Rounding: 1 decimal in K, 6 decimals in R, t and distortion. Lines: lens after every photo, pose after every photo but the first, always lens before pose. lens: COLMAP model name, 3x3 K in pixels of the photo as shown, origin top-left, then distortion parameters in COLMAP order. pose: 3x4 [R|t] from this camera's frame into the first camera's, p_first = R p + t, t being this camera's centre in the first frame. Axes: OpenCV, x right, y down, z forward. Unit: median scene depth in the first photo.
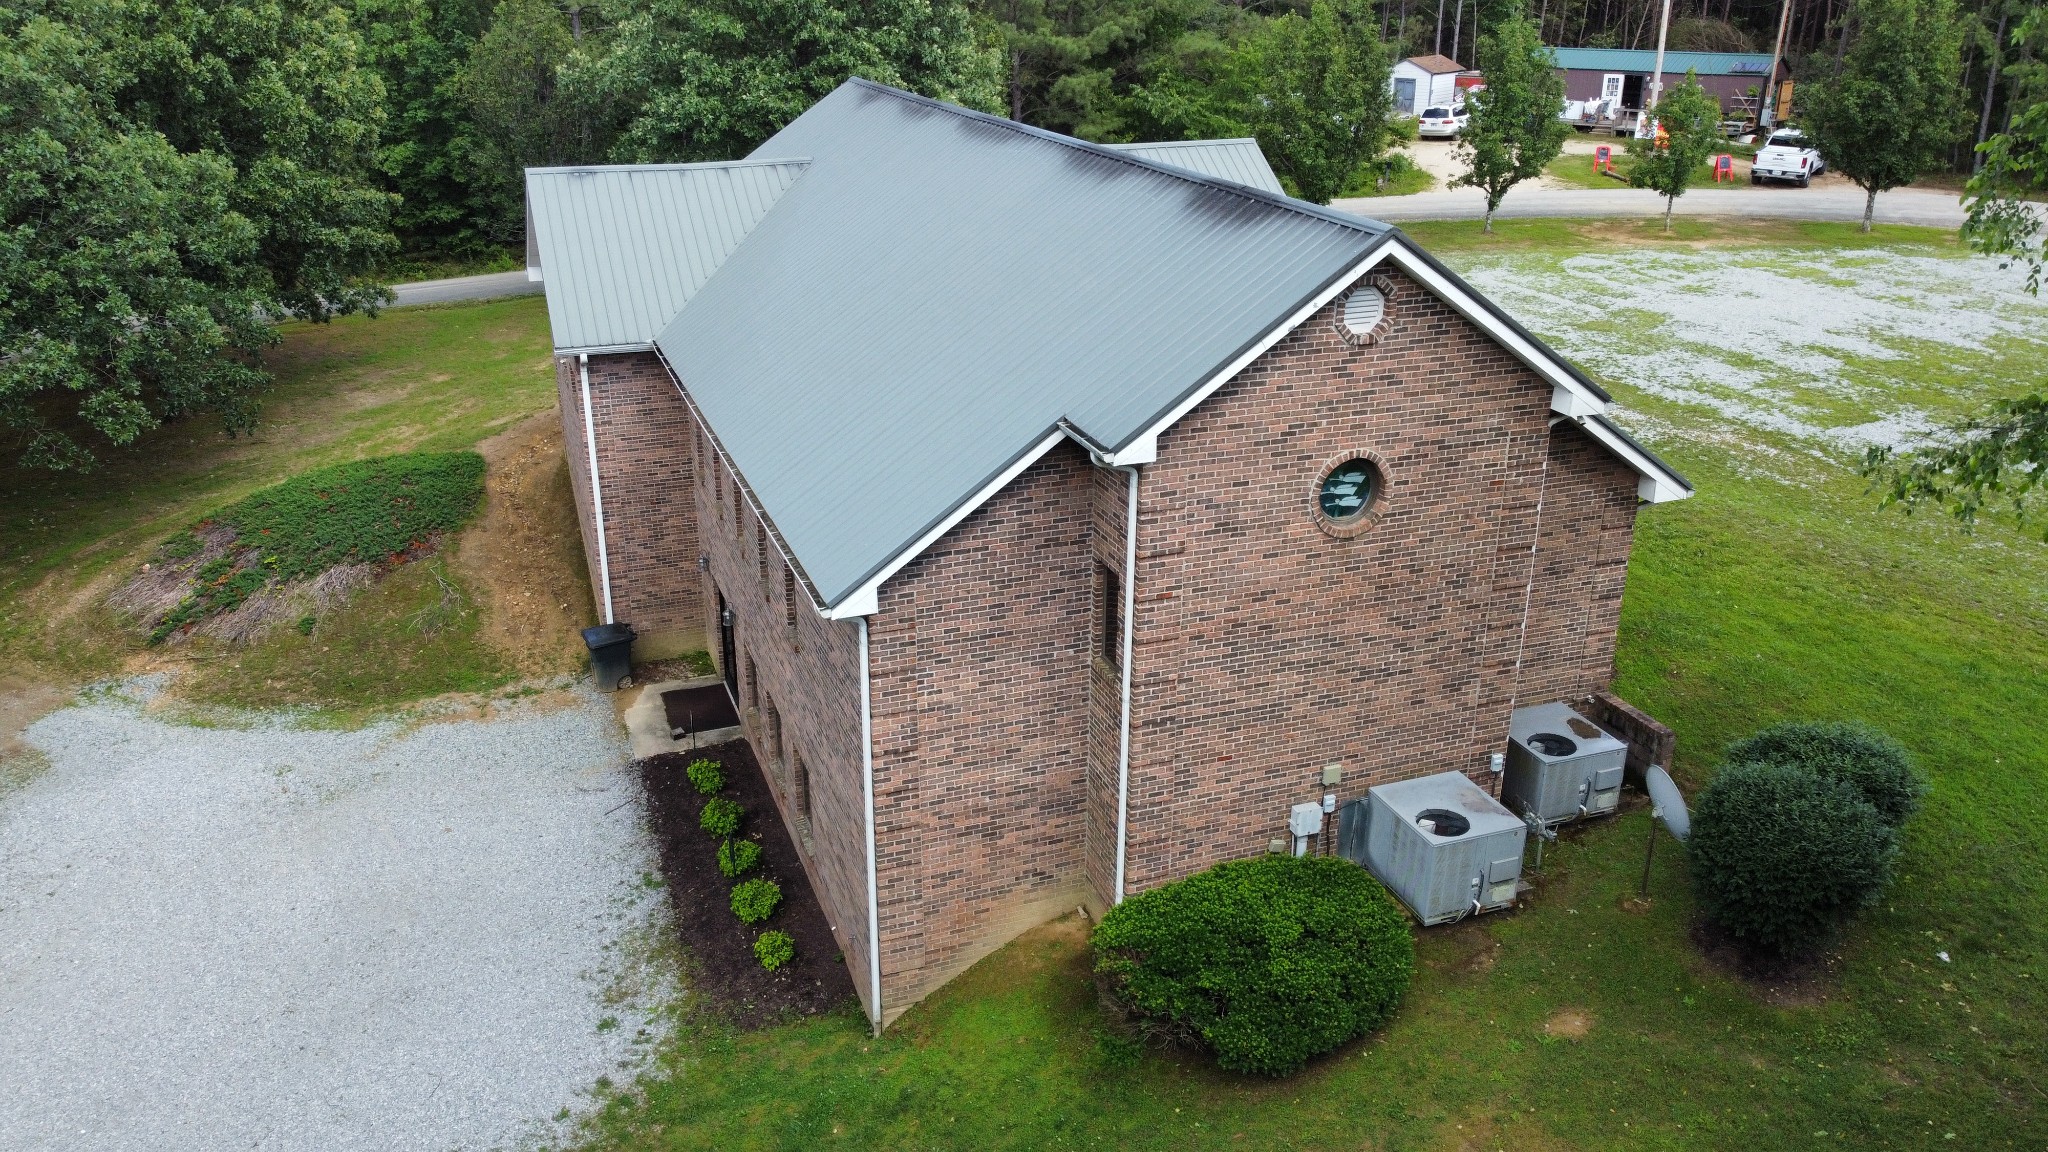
lens RADIAL K [[1497.1, 0, 1018.2], [0, 1497.1, 571.4], [0, 0, 1]] dist [-0.002046, -0.007213]
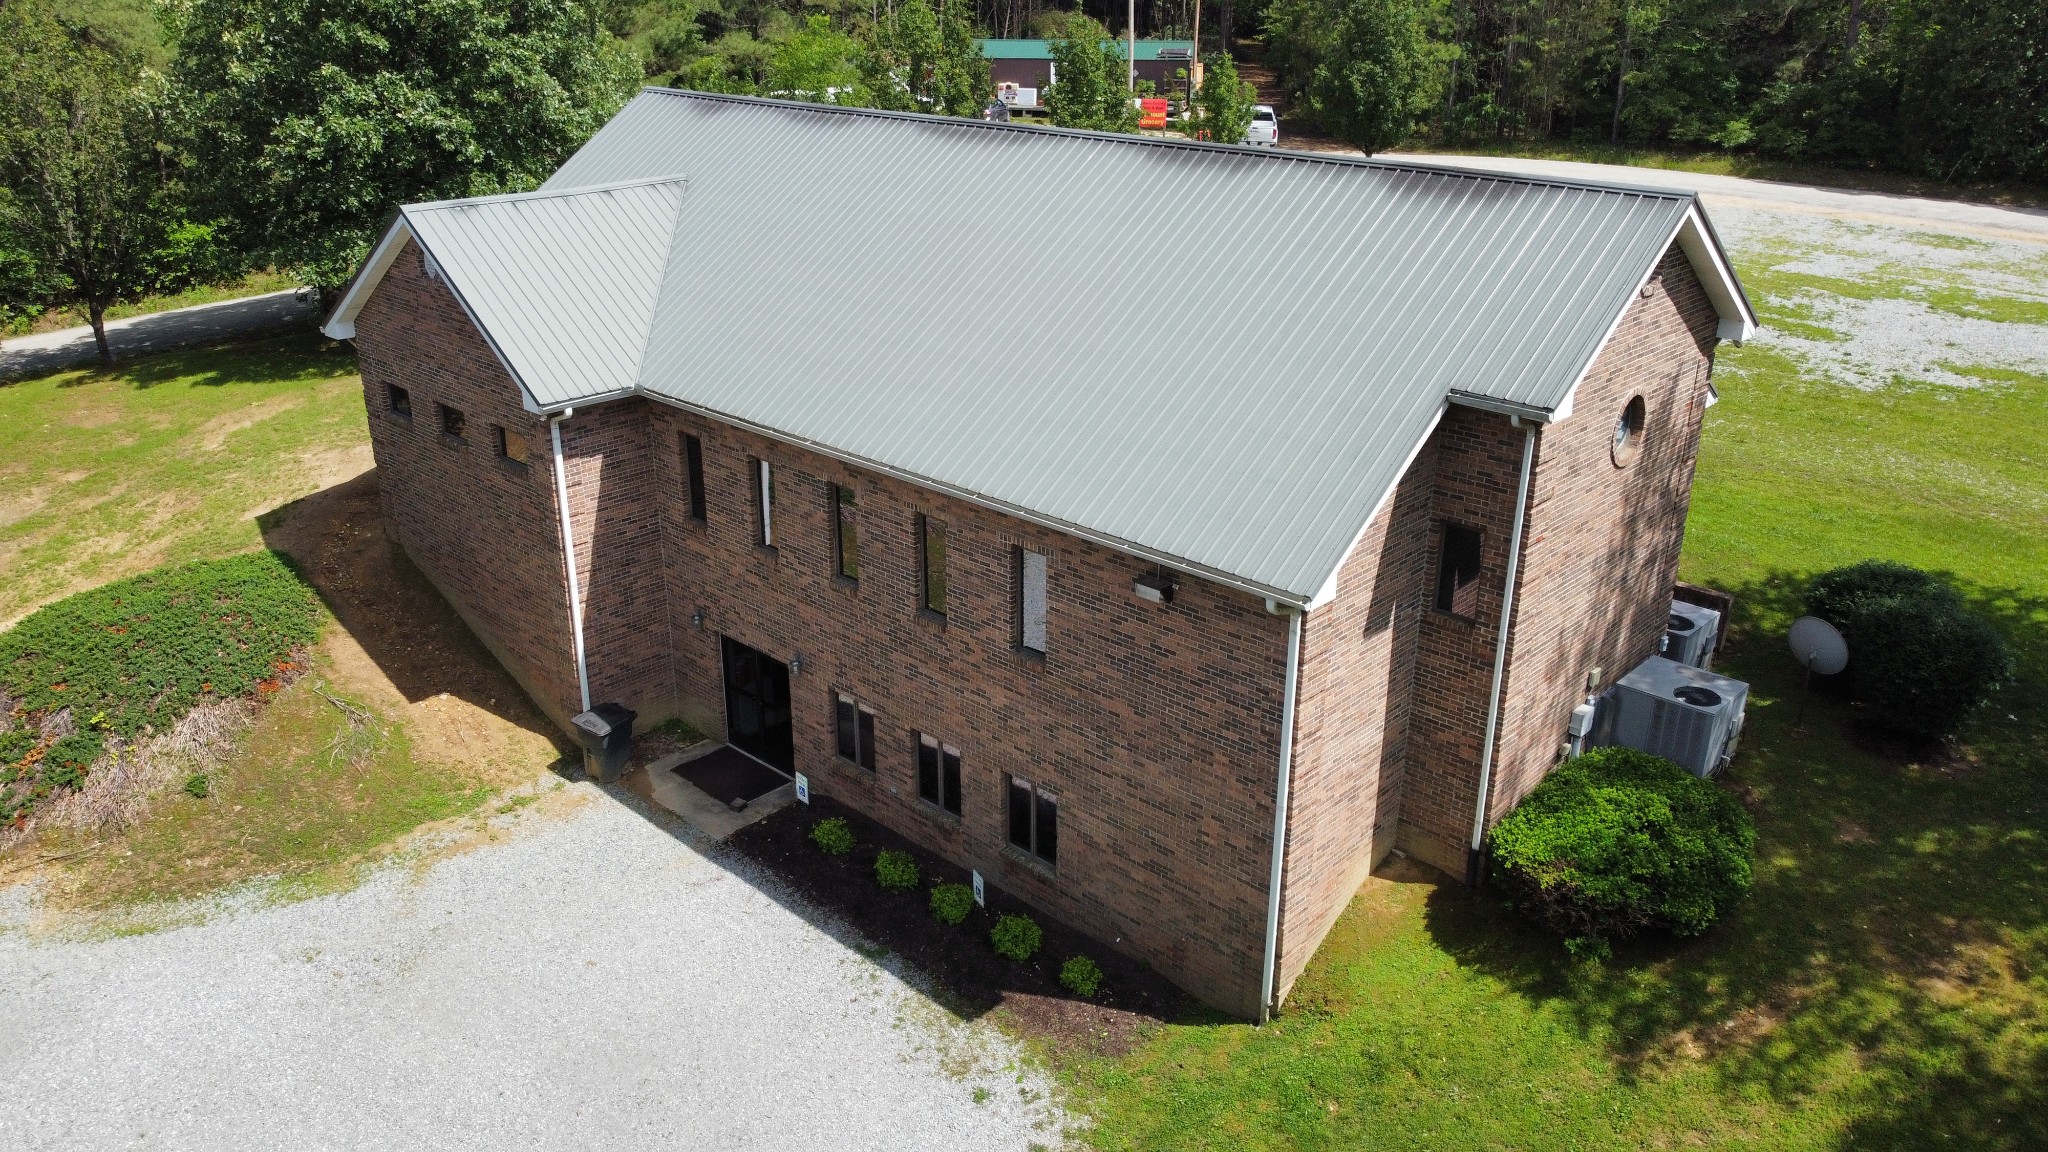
lens RADIAL K [[1497.1, 0, 1019.7], [0, 1497.1, 576.2], [0, 0, 1]] dist [-0.002046, -0.007213]
pose [[0.901375, -0.165715, 0.400076, -0.387486], [0.164040, 0.985694, 0.038698, -0.034593], [-0.400766, 0.030747, 0.915665, 0.080366]]
